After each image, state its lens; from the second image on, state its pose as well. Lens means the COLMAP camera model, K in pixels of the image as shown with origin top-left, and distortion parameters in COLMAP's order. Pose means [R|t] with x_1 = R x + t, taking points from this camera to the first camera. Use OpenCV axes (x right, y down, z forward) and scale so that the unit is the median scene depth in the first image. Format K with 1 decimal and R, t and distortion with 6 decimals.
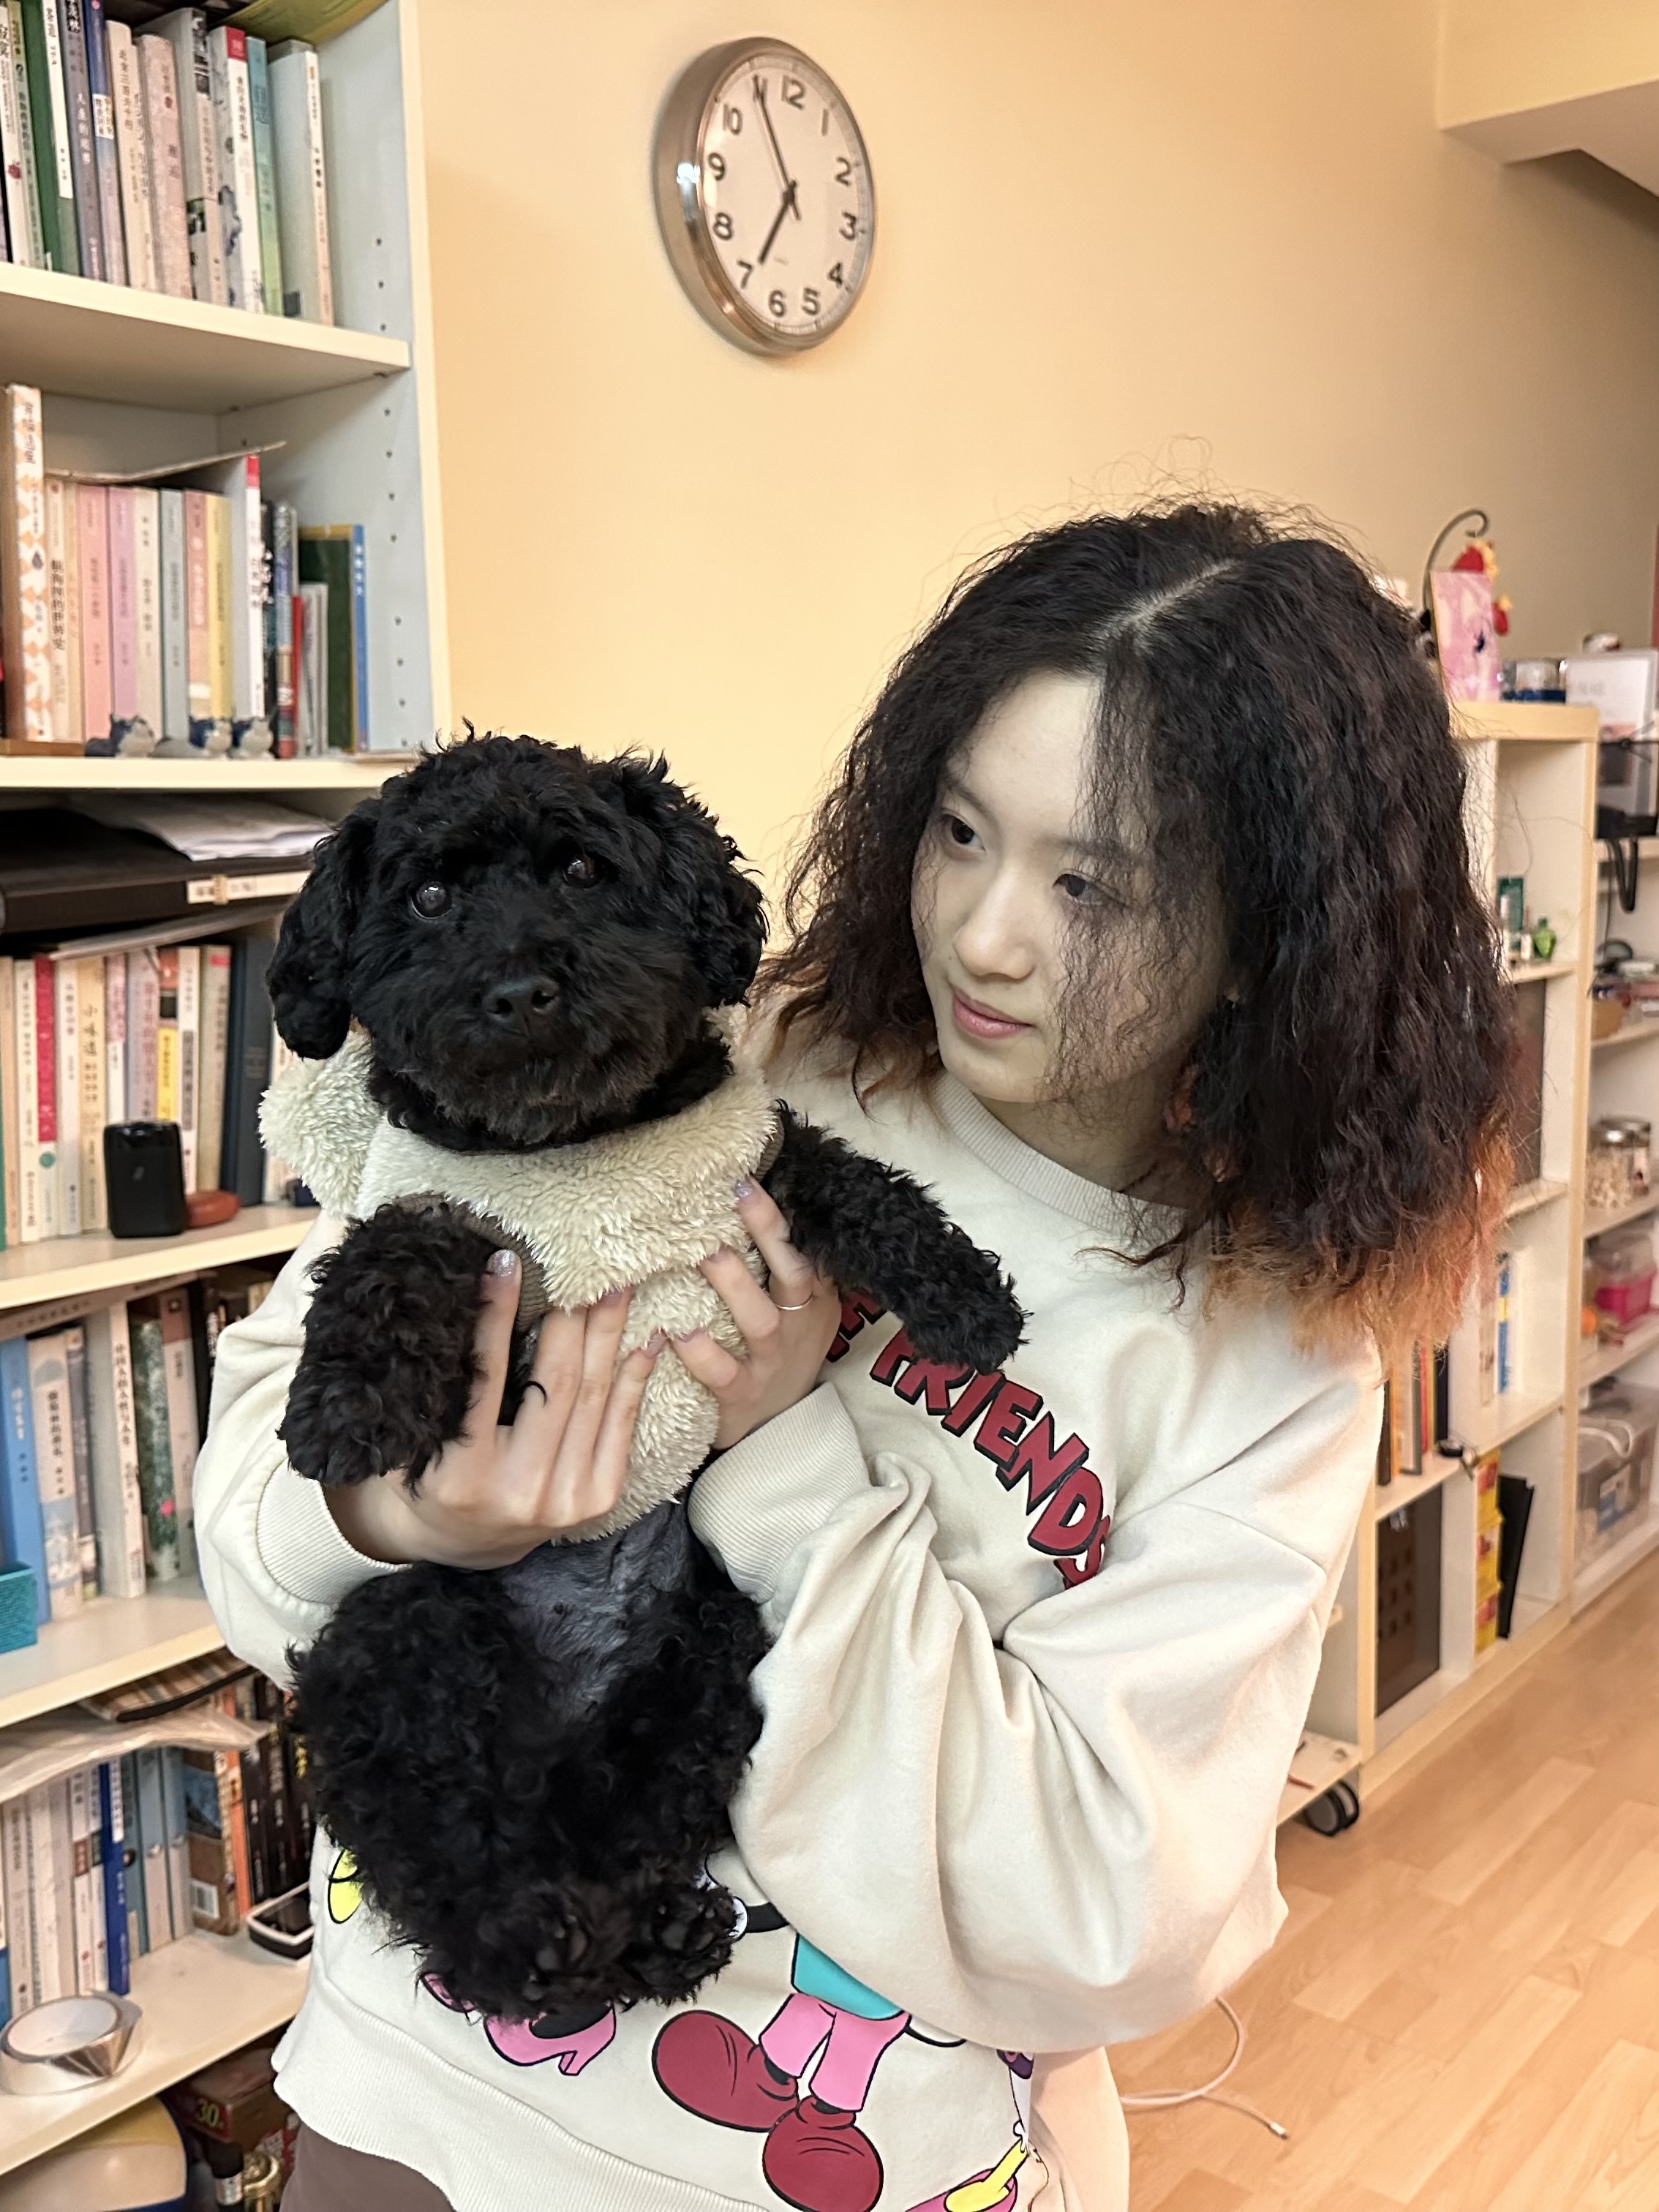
lens RADIAL K [[1555.3, 0, 828.5], [0, 1555.3, 1112.2], [0, 0, 1]] dist [0.007538, -0.011274]
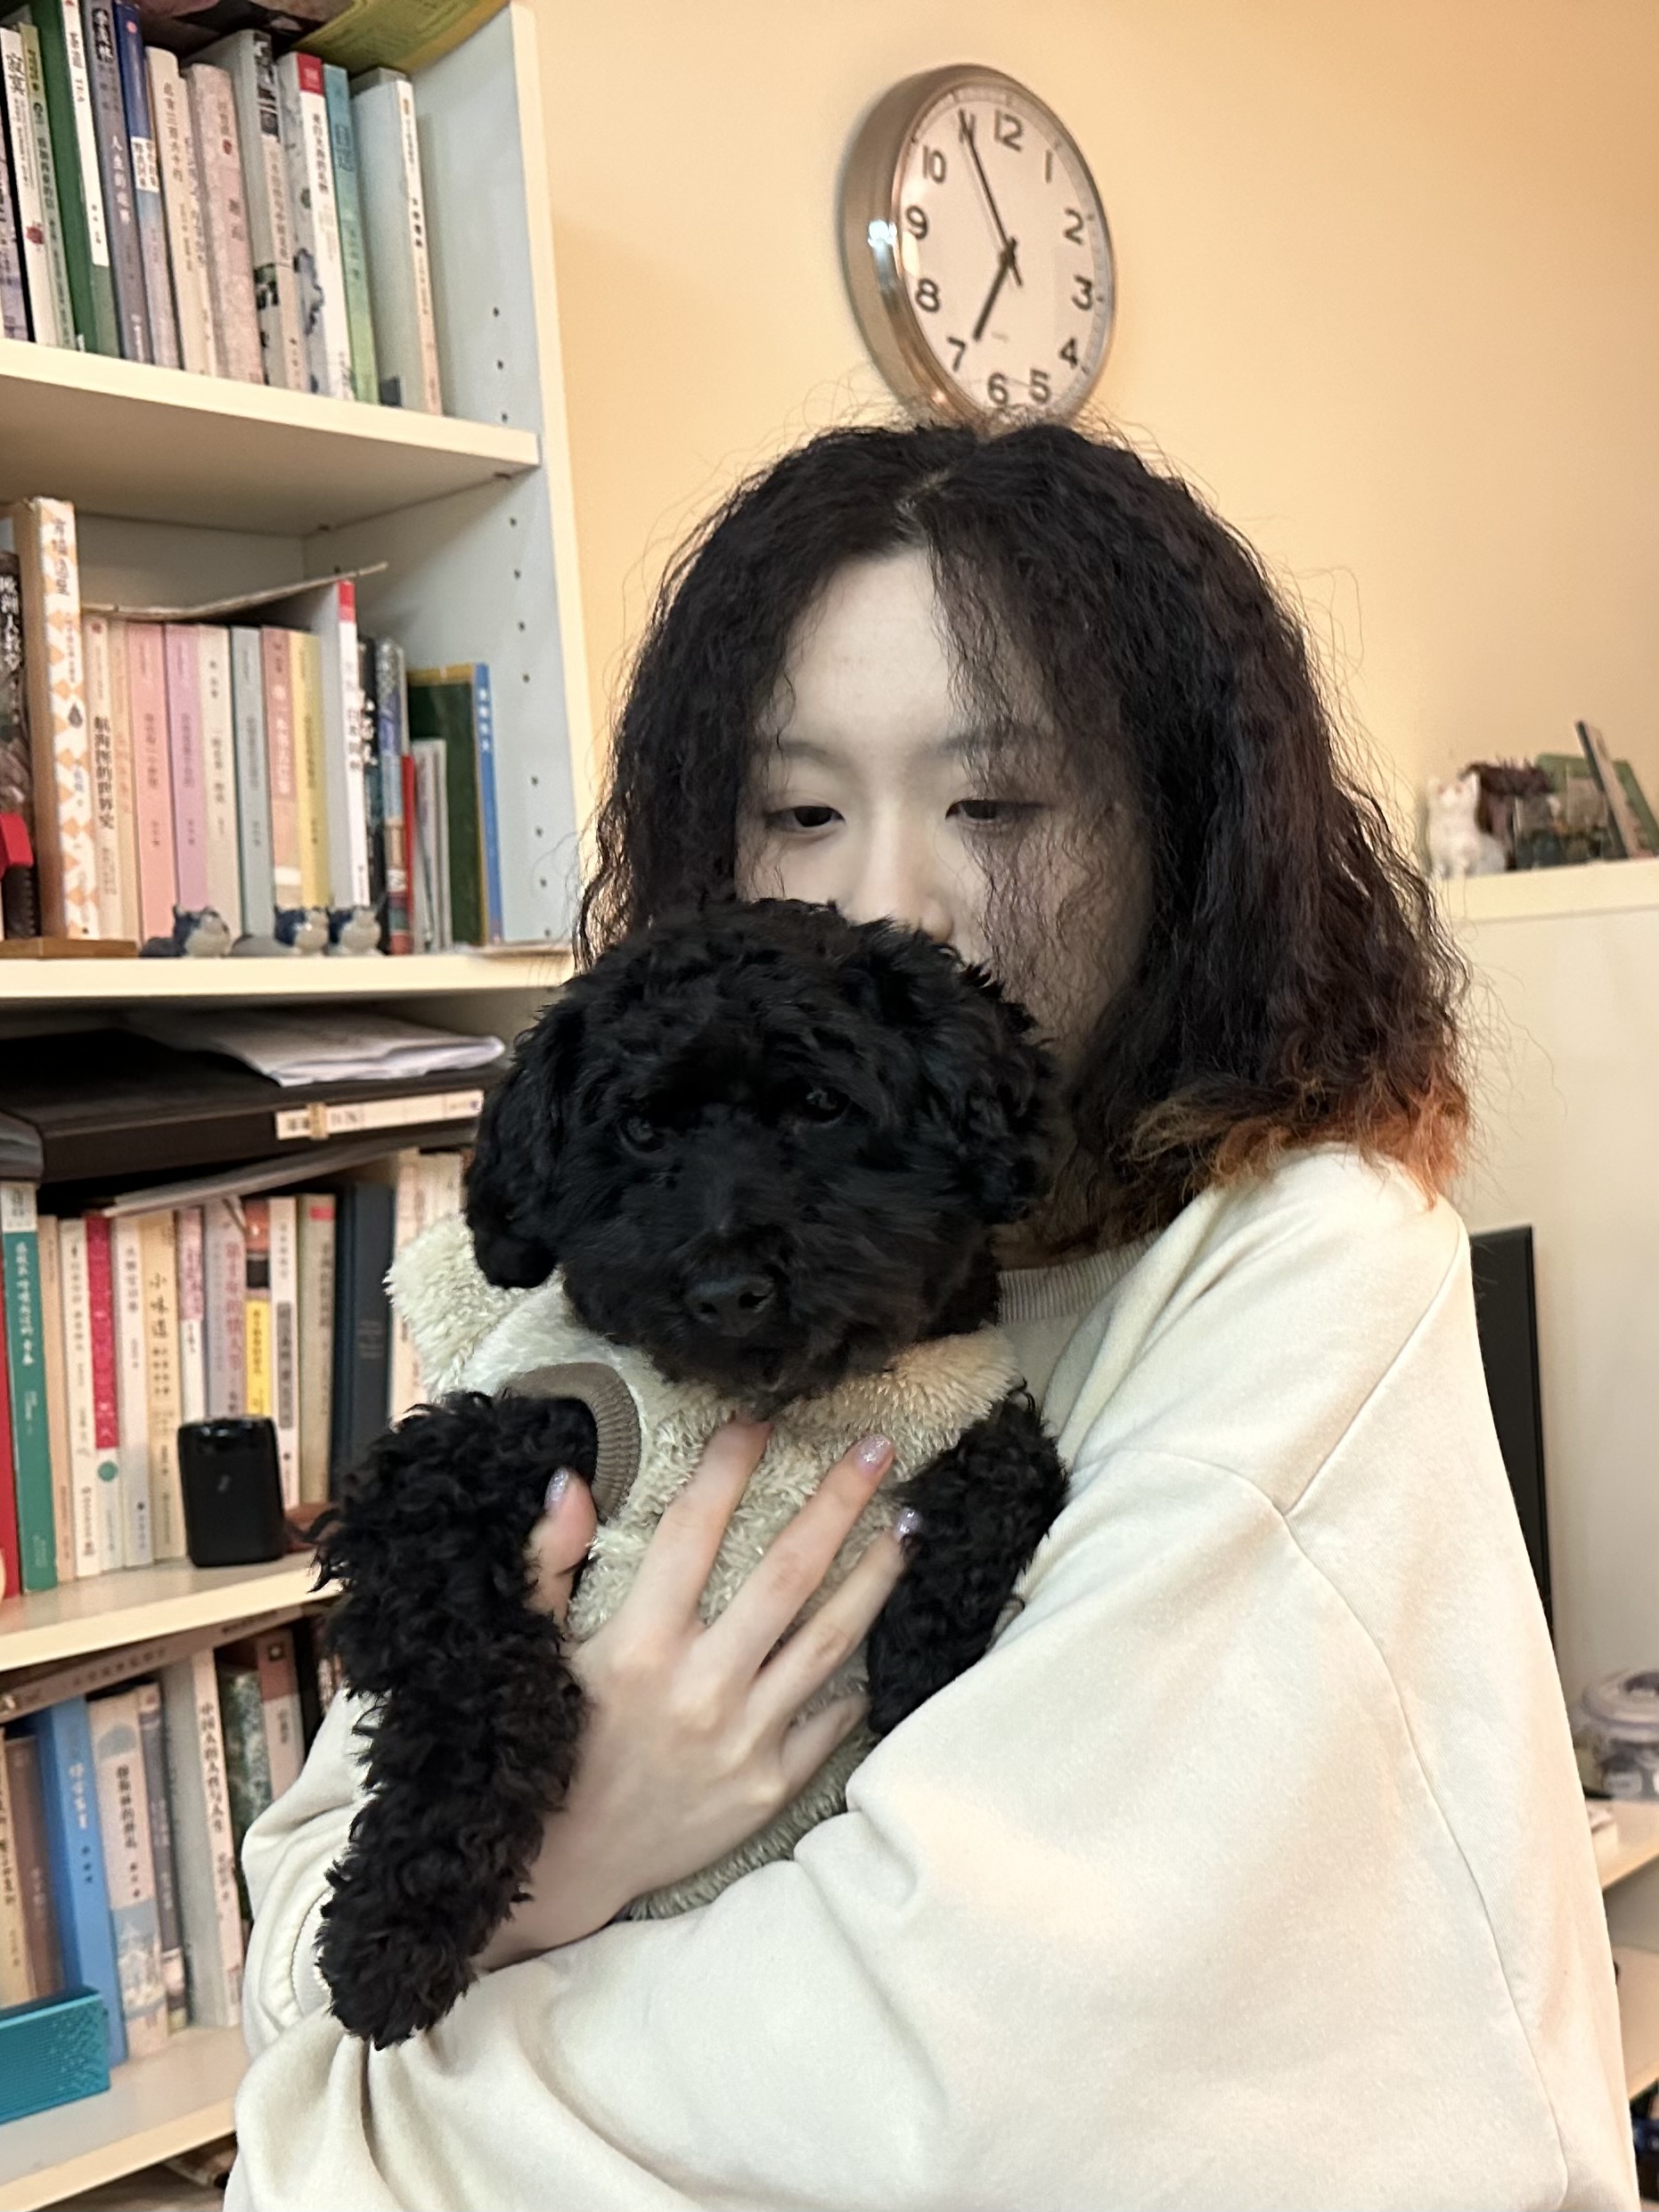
lens RADIAL K [[1555.4, 0, 825.3], [0, 1555.4, 1106.7], [0, 0, 1]] dist [0.007538, -0.011274]
pose [[0.986499, -0.042168, -0.158248, -0.009645], [0.015987, 0.986464, -0.163197, -0.017744], [0.162988, 0.158464, 0.973819, 0.271366]]
